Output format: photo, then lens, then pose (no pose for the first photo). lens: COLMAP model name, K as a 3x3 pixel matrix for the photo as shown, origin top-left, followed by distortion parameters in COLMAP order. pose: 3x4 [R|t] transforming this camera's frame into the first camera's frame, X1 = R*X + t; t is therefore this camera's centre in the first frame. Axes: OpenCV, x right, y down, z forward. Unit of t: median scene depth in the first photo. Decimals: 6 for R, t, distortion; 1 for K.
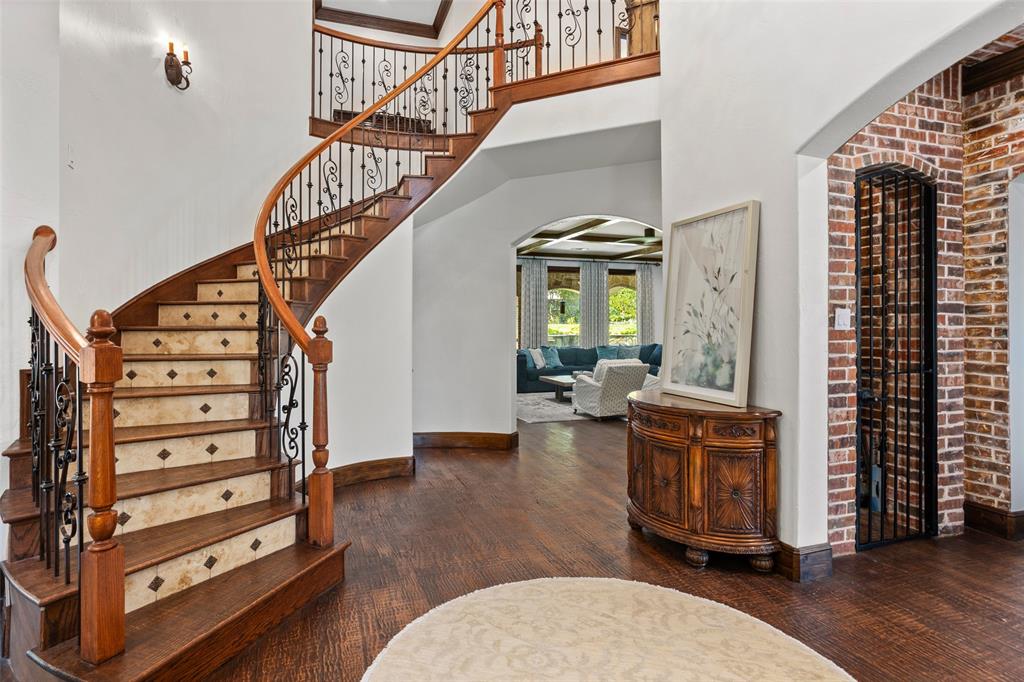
lens RADIAL K [[528.1, 0, 487.6], [0, 528.1, 332.3], [0, 0, 1]] dist [-0.023880, 0.015768]
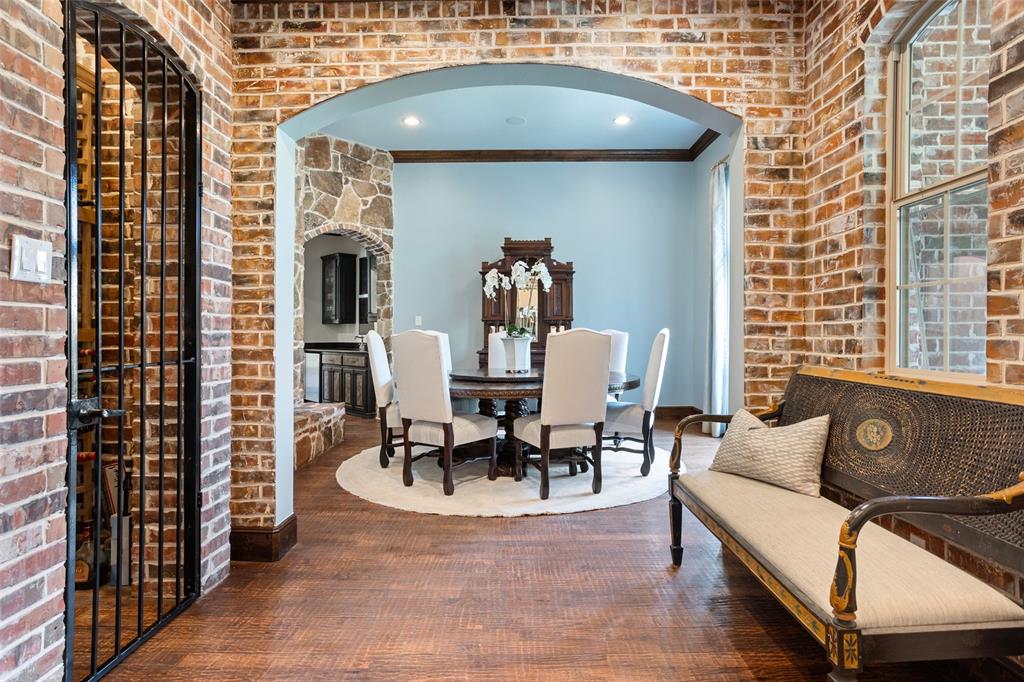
lens RADIAL K [[528.1, 0, 487.6], [0, 528.1, 332.3], [0, 0, 1]] dist [-0.023880, 0.015768]
pose [[0.354448, 0.008621, 0.935036, 0.338891], [-0.001253, 0.999961, -0.008745, 0.042563], [-0.935075, 0.001928, 0.354445, 0.392534]]
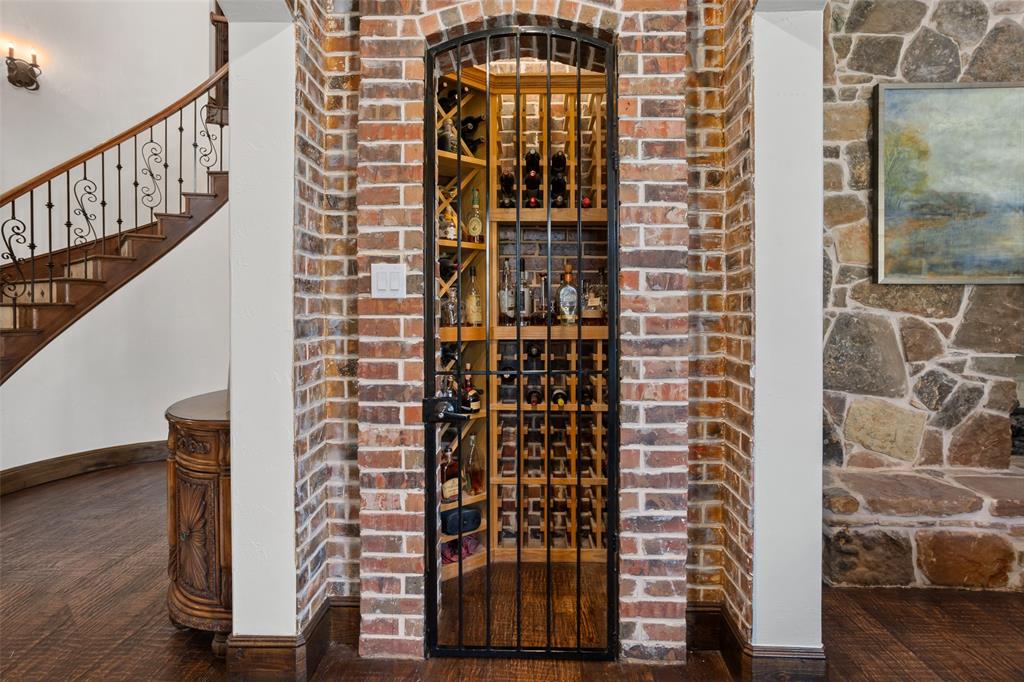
lens RADIAL K [[498.6, 0, 517.7], [0, 498.6, 322.7], [0, 0, 1]] dist [-0.047886, 0.029593]
pose [[0.941988, 0.007222, -0.335570, 0.928927], [-0.004761, 0.999955, 0.008157, 0.017089], [0.335614, -0.006086, 0.941980, 0.458666]]
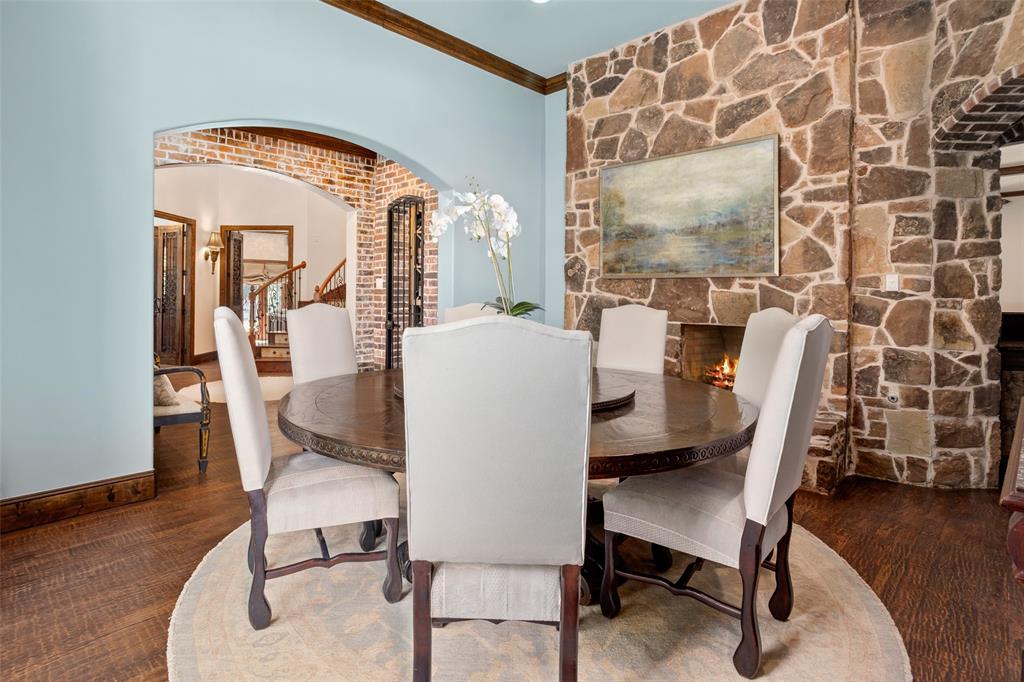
lens RADIAL K [[510.7, 0, 495.9], [0, 510.7, 309.2], [0, 0, 1]] dist [-0.054920, 0.033623]
pose [[0.468331, 0.029398, -0.883064, 2.355230], [-0.018032, 0.999556, 0.023713, 0.015537], [0.883369, 0.004818, 0.468653, 0.450517]]
